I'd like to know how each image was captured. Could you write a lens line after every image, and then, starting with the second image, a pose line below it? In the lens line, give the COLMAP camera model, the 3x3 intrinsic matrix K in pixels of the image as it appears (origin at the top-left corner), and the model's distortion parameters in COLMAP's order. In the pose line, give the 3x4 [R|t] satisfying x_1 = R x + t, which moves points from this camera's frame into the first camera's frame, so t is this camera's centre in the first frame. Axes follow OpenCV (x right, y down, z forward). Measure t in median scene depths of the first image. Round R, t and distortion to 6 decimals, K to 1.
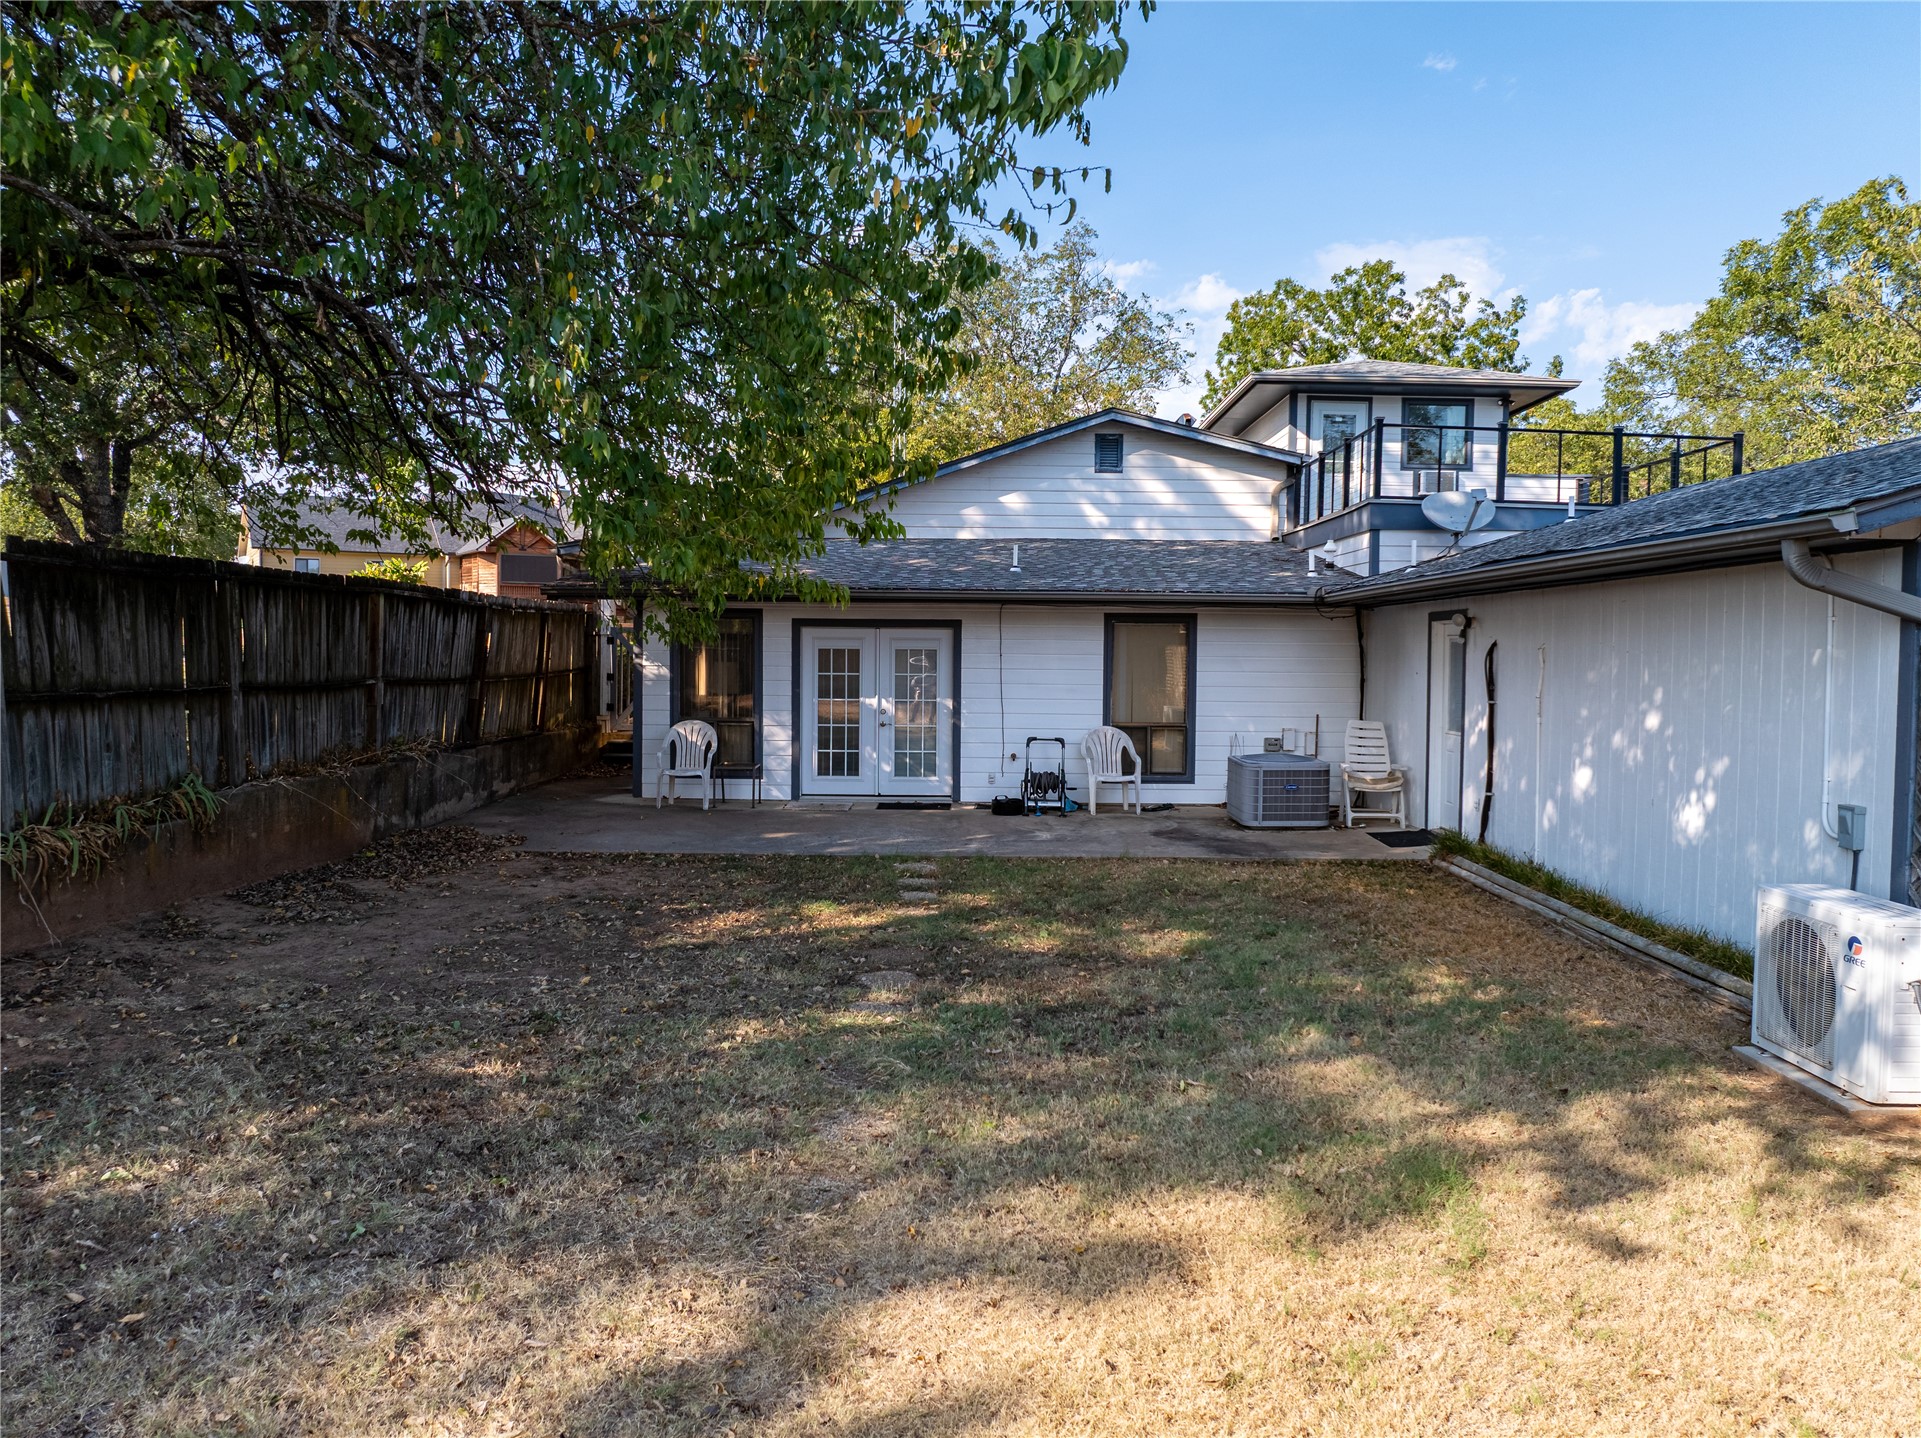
lens RADIAL K [[1334.3, 0, 960.5], [0, 1334.3, 719.0], [0, 0, 1]] dist [-0.065113, 0.003168]
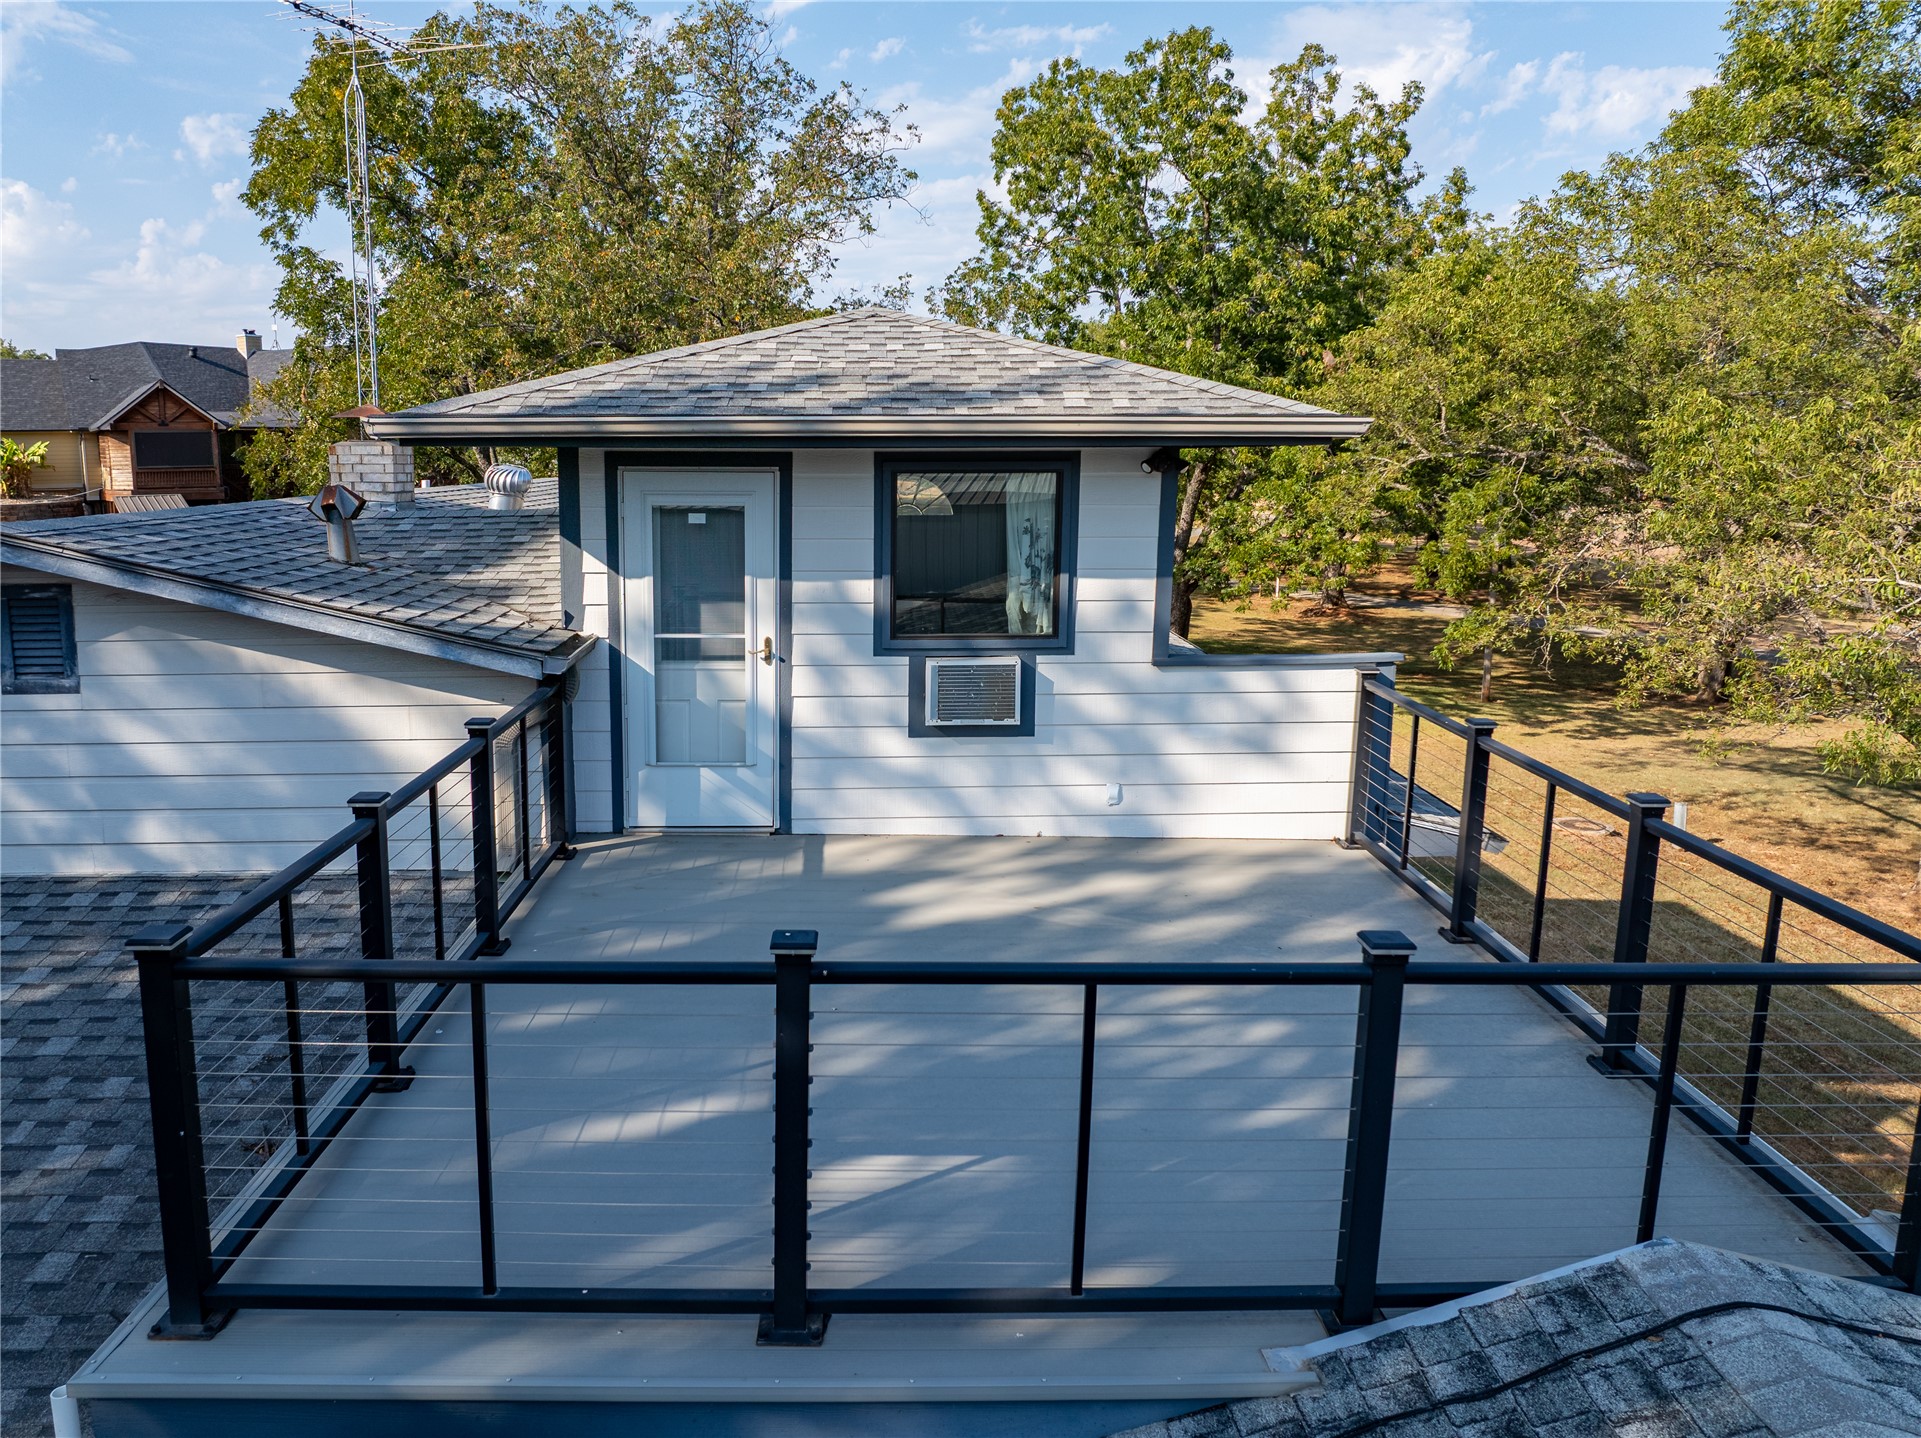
lens RADIAL K [[1351.0, 0, 965.4], [0, 1351.0, 712.0], [0, 0, 1]] dist [-0.052847, 0.027153]
pose [[0.998221, -0.028239, 0.052515, 0.208123], [0.020429, 0.989408, 0.143714, -0.139090], [-0.056017, -0.142385, 0.988225, 0.387085]]
